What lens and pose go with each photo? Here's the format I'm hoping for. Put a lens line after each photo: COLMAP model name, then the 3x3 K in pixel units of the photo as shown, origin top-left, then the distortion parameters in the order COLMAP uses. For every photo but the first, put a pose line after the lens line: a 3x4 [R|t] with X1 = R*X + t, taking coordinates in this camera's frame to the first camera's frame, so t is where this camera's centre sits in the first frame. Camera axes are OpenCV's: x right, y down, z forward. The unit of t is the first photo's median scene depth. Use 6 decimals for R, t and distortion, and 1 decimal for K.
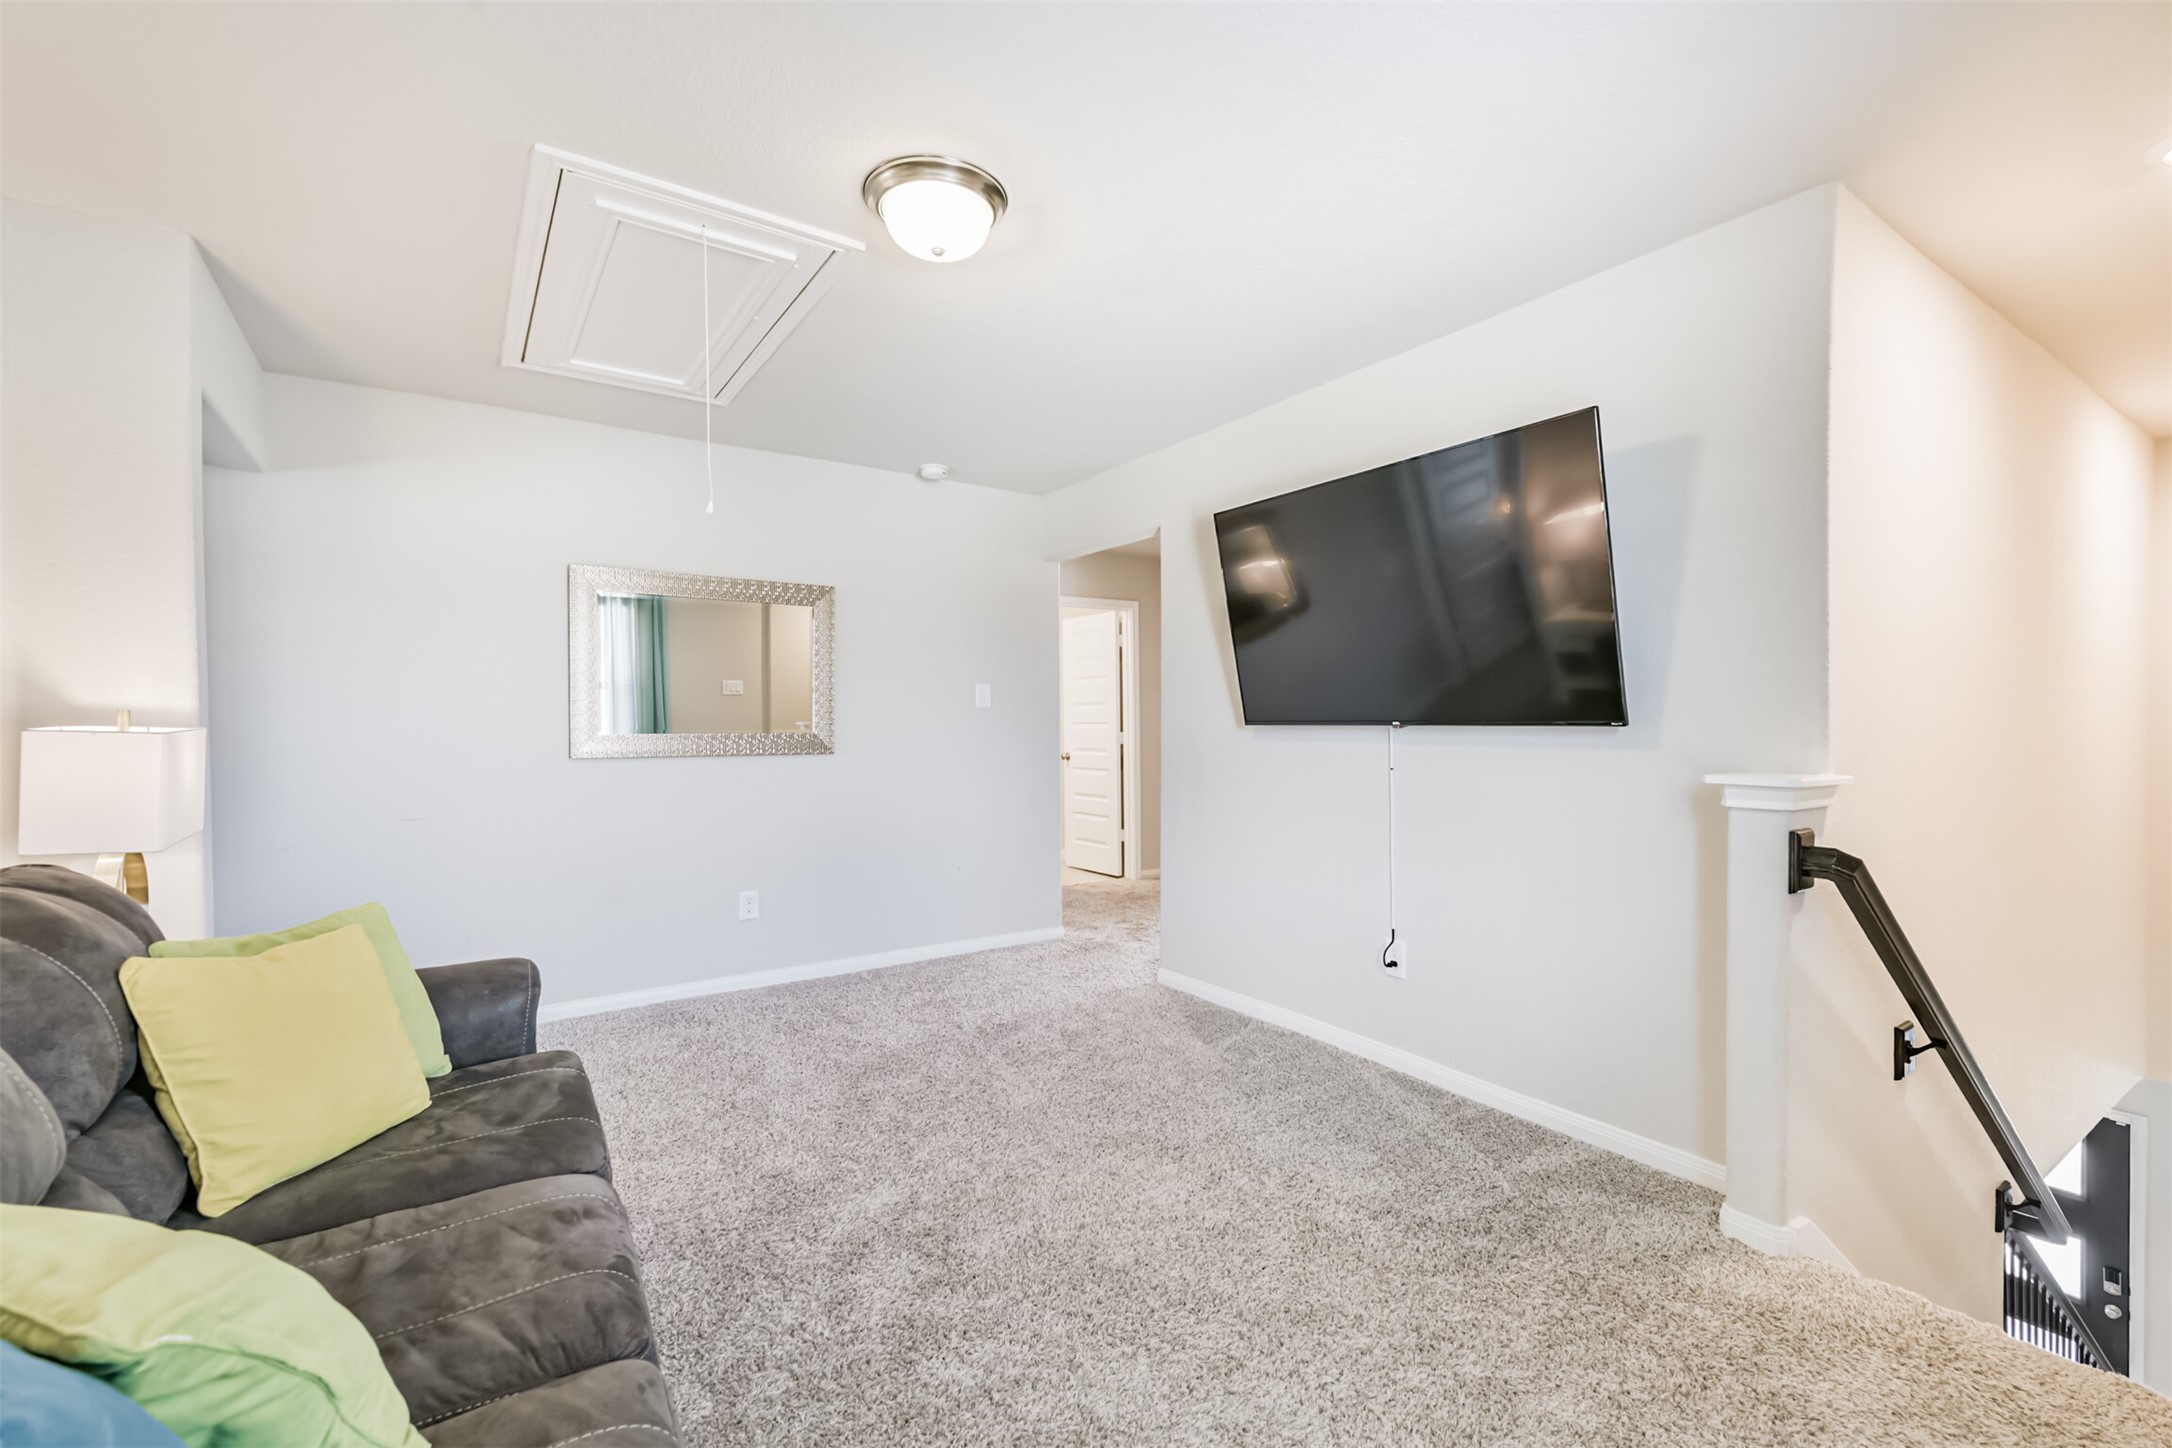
lens RADIAL K [[931.4, 0, 1084.8], [0, 931.4, 725.9], [0, 0, 1]] dist [0.023839, -0.008132]
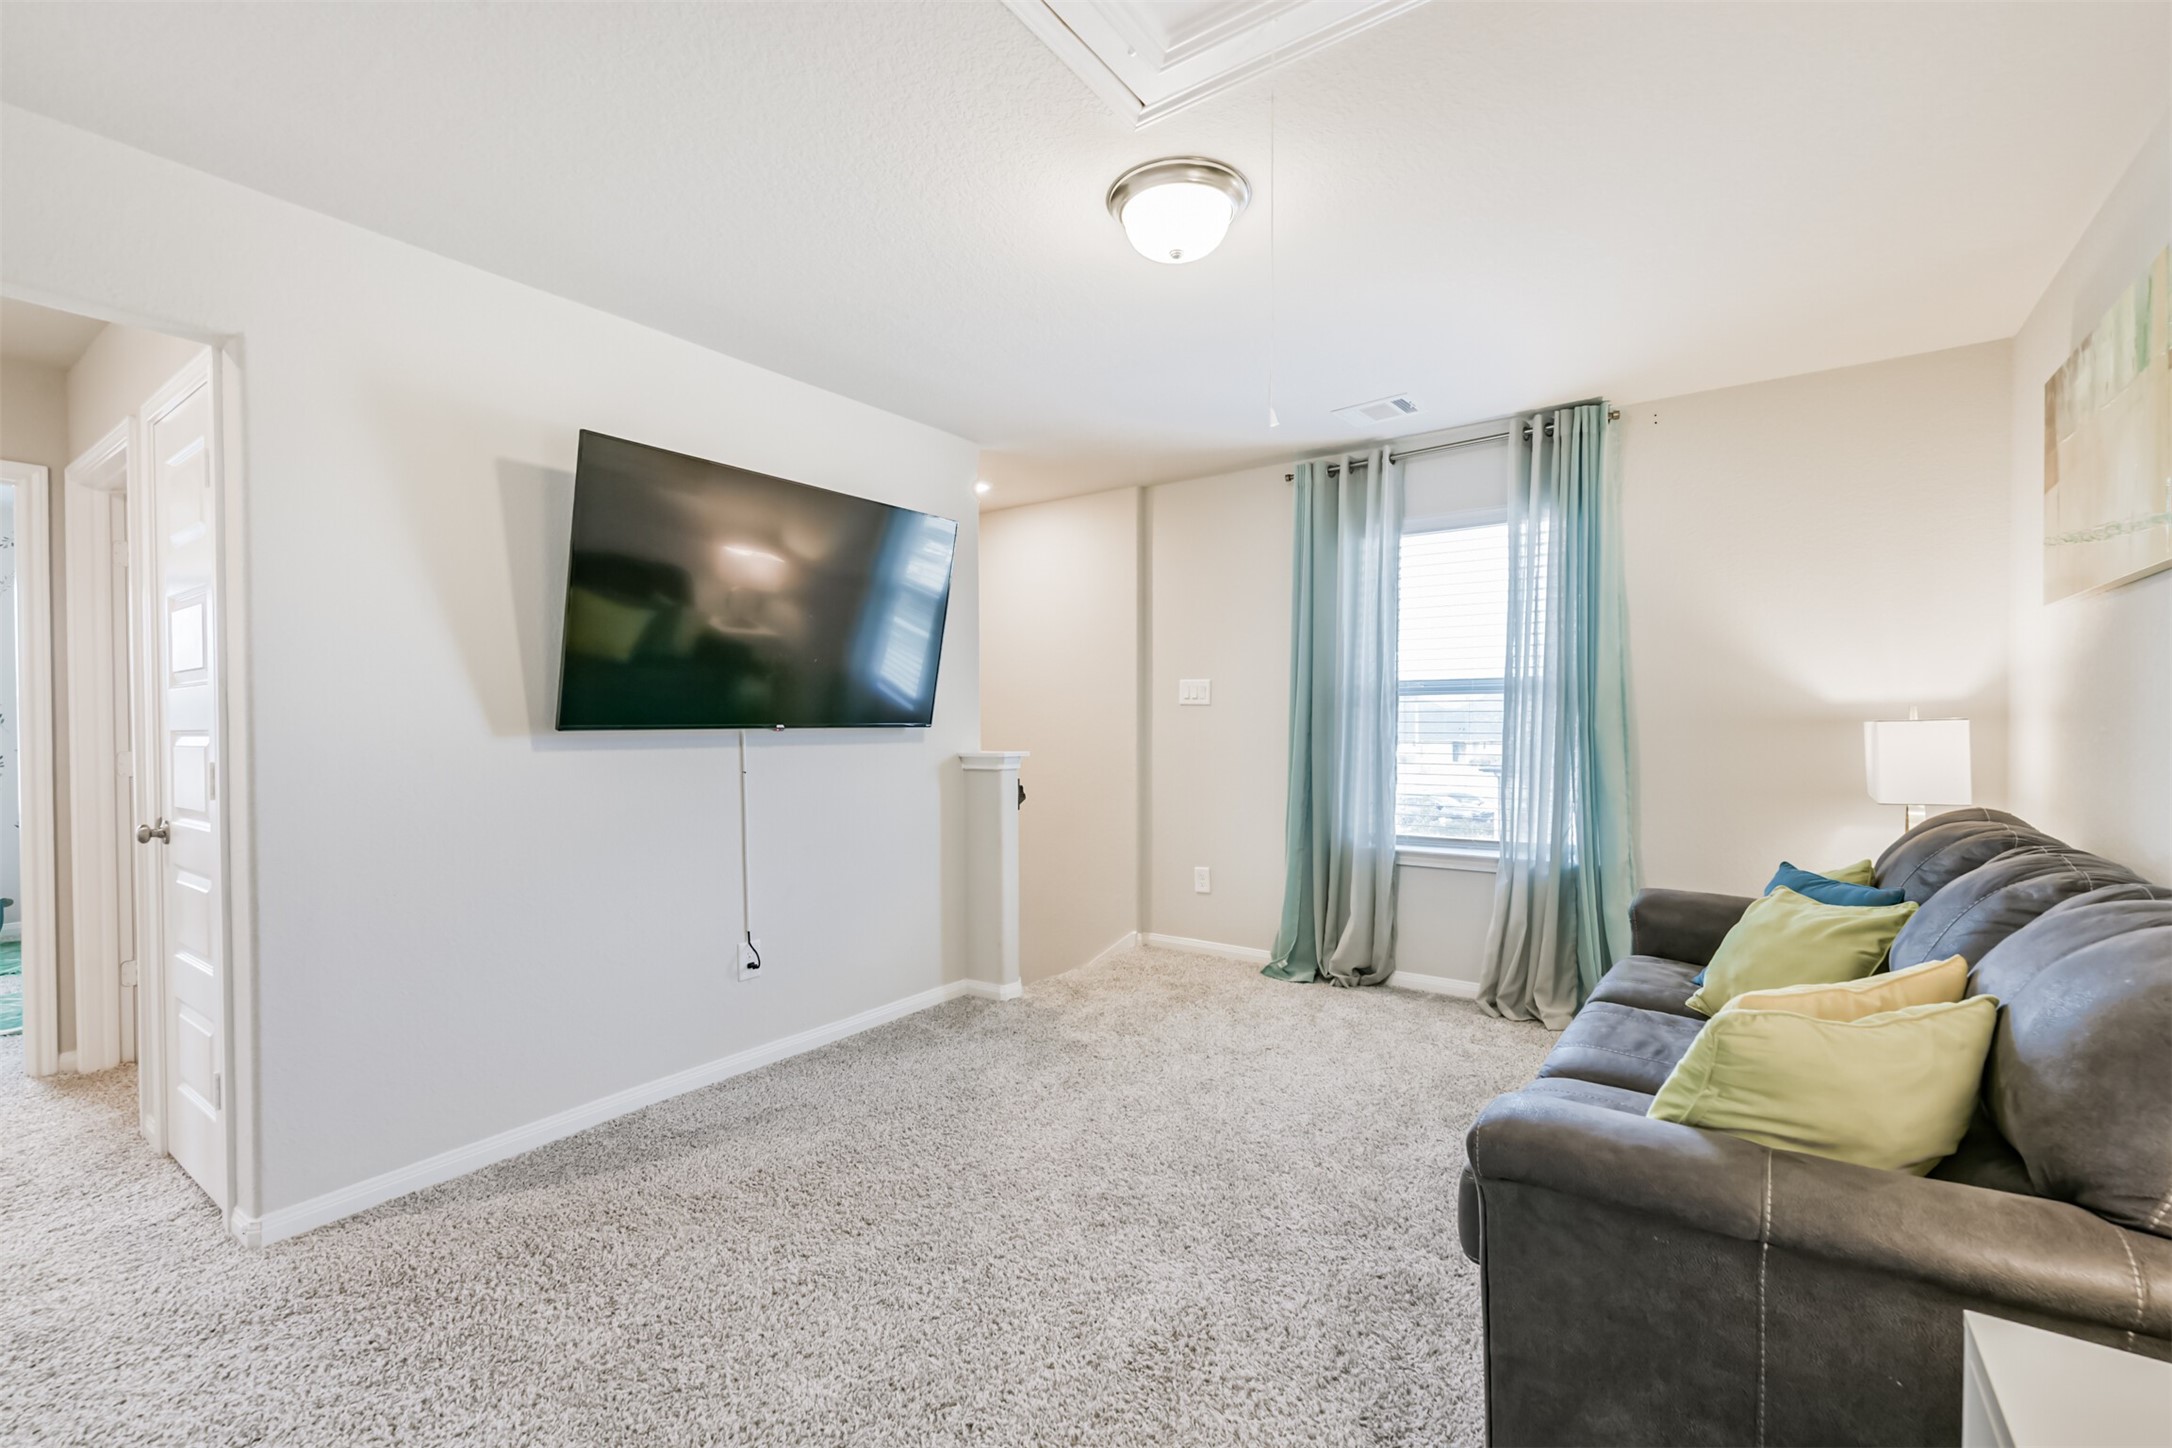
lens RADIAL K [[931.4, 0, 1084.5], [0, 931.4, 729.1], [0, 0, 1]] dist [0.023839, -0.008132]
pose [[-0.344156, -0.015003, 0.938793, -0.754312], [0.004230, 0.999837, 0.017529, -0.016187], [-0.938903, 0.010004, -0.344036, 1.032525]]
